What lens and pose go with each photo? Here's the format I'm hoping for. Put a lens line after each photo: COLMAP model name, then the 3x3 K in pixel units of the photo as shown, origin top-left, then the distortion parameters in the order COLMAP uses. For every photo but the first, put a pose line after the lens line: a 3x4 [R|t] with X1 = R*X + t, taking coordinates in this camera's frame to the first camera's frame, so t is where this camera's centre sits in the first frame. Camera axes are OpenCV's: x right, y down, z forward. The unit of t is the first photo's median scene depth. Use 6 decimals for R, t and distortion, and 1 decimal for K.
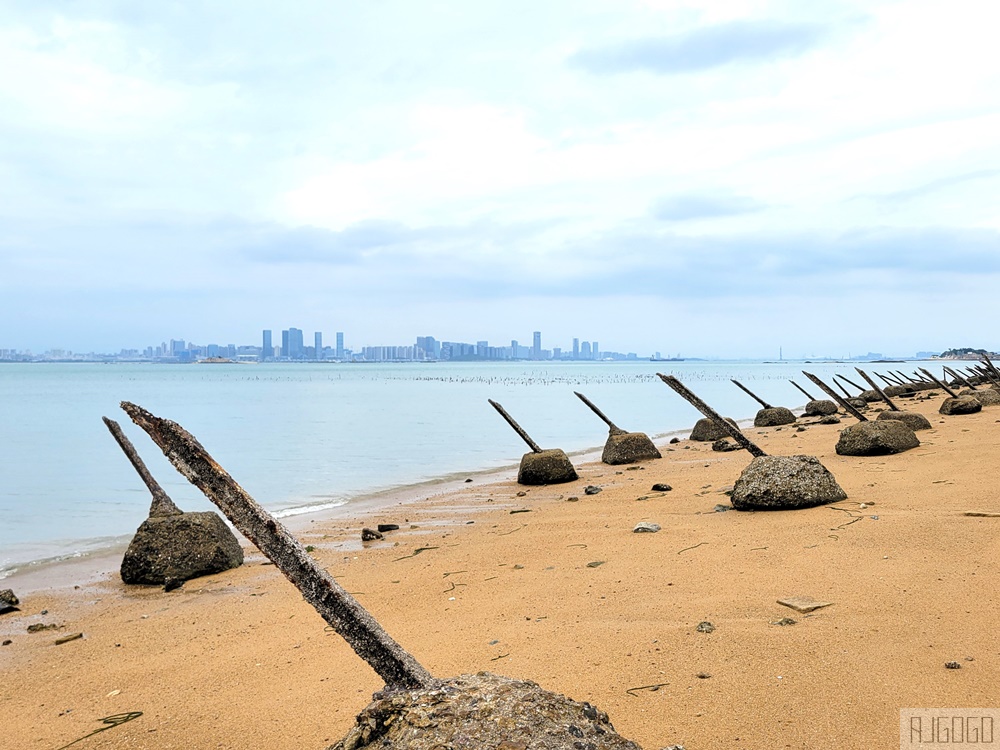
lens RADIAL K [[766.0, 0, 505.6], [0, 766.0, 367.4], [0, 0, 1]] dist [0.045786, -0.019036]
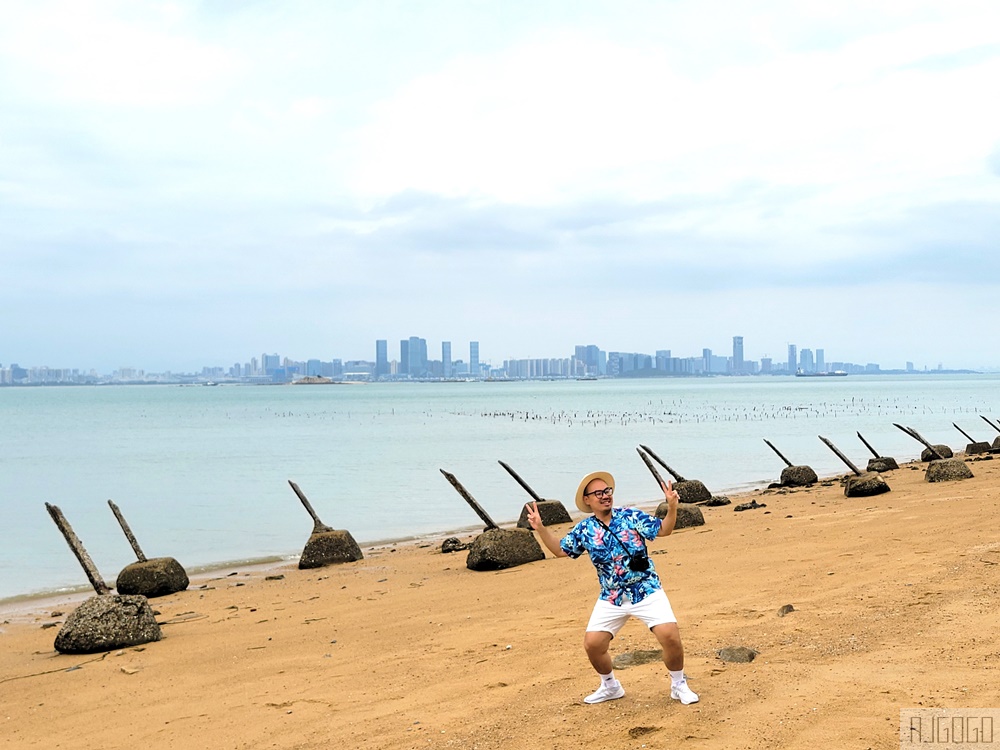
lens RADIAL K [[766.0, 0, 507.2], [0, 766.0, 368.7], [0, 0, 1]] dist [0.045786, -0.019036]
pose [[0.995035, -0.011960, -0.098805, -0.107839], [0.010067, 0.999757, -0.019632, -0.003322], [0.099016, 0.018540, 0.994913, 0.244062]]
